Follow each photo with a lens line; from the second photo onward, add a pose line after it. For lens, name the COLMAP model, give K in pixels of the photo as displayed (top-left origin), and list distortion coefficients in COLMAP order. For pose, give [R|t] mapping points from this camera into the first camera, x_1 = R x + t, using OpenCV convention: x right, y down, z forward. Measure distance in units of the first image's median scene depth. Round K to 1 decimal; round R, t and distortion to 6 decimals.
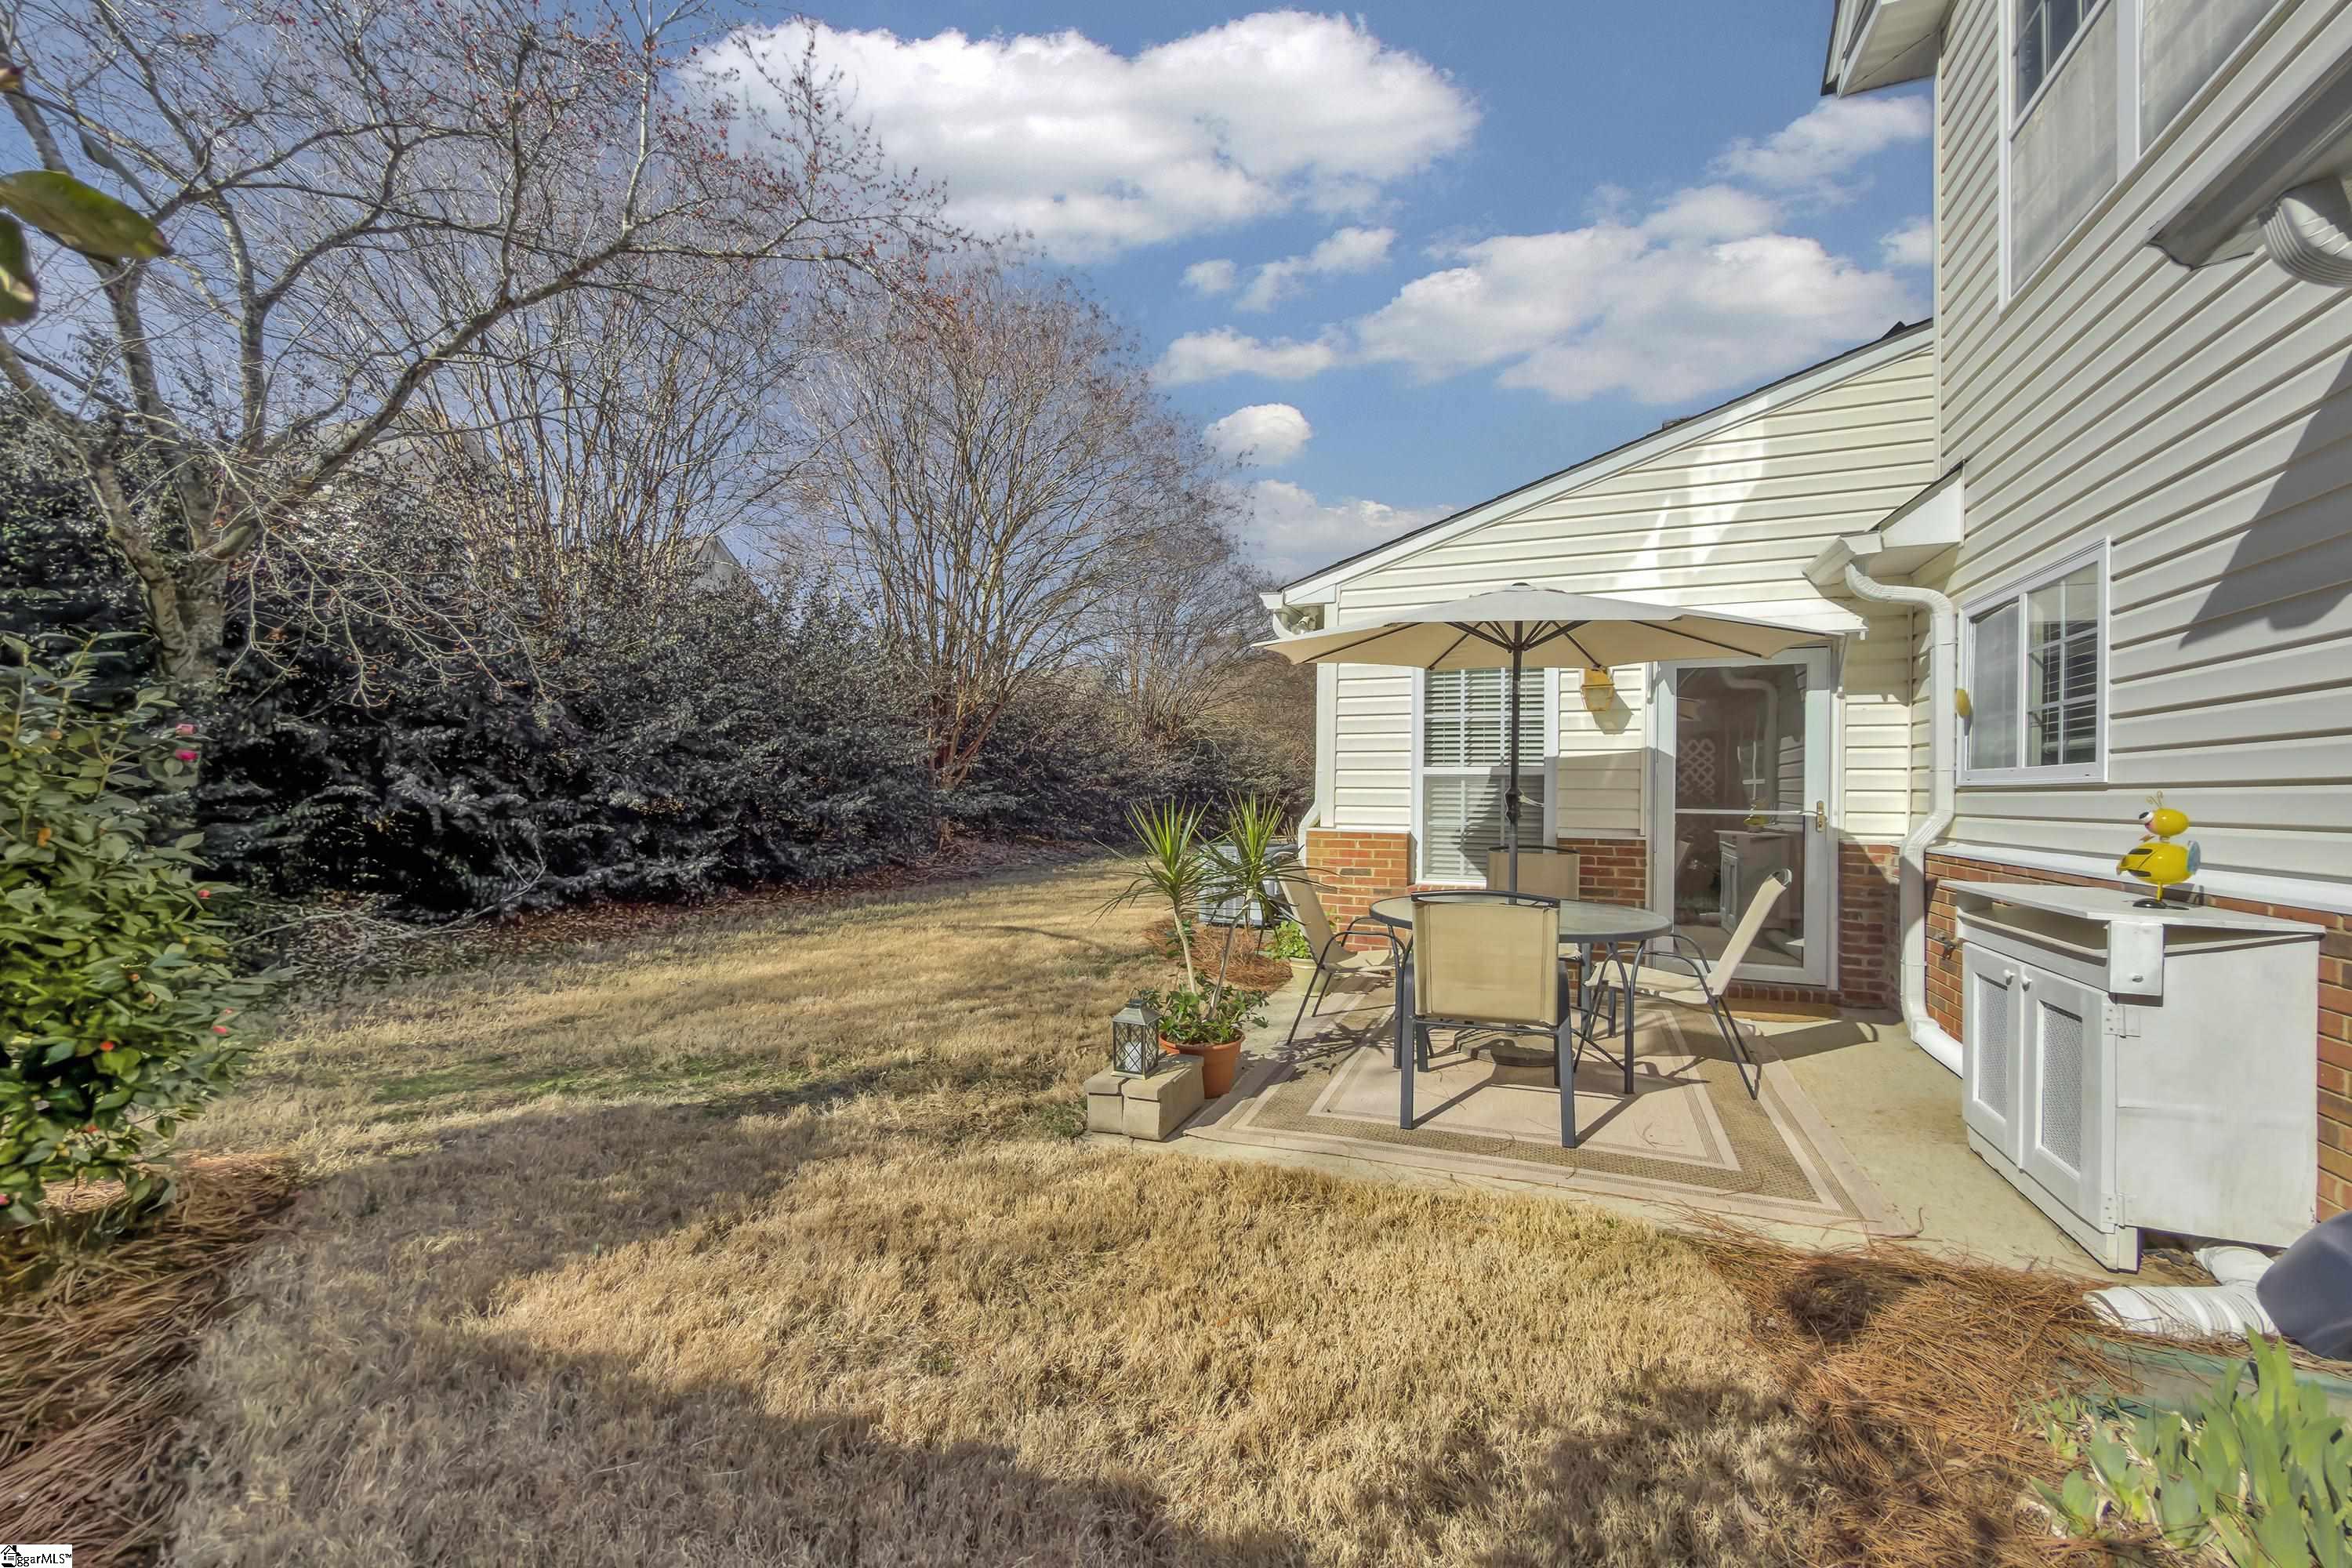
lens RADIAL K [[950.8, 0, 1174.0], [0, 950.8, 790.5], [0, 0, 1]] dist [-0.001475, 0.000192]
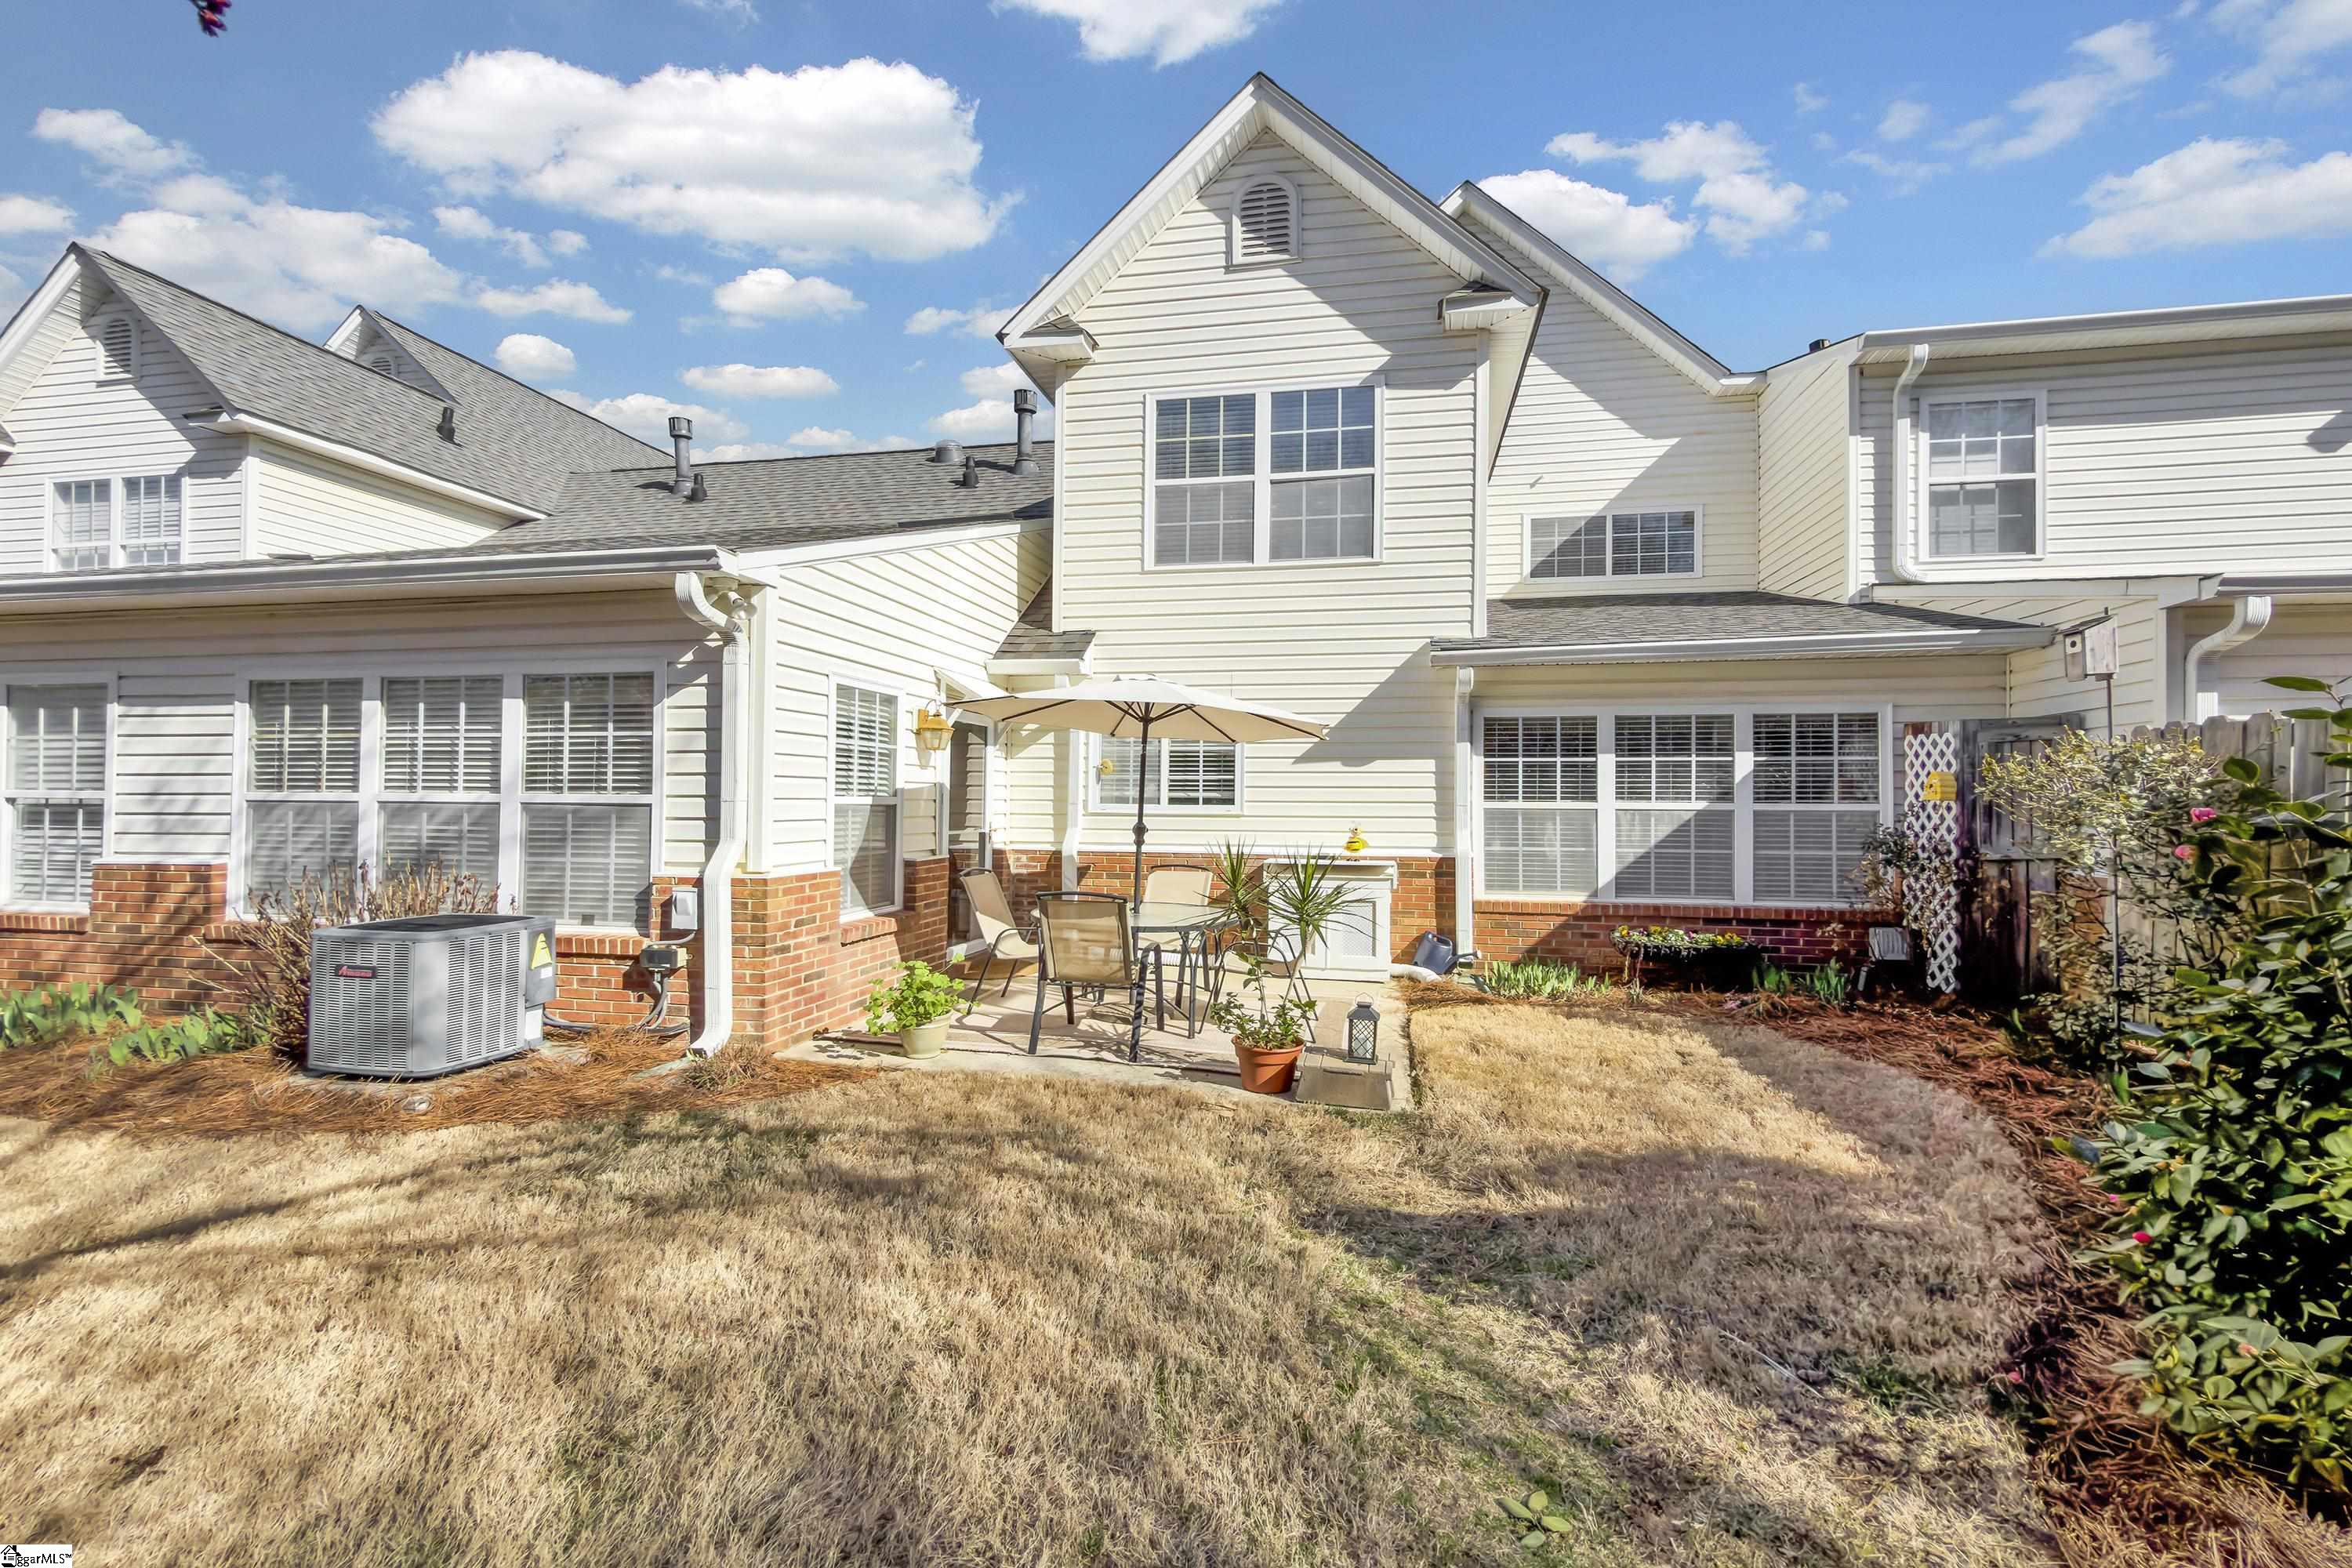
lens RADIAL K [[950.8, 0, 1182.7], [0, 950.8, 791.5], [0, 0, 1]] dist [-0.001475, 0.000192]
pose [[-0.175157, -0.004125, 0.984532, -0.731894], [-0.009726, 0.999950, 0.002459, -0.037246], [-0.984493, -0.009145, -0.175188, 0.853288]]
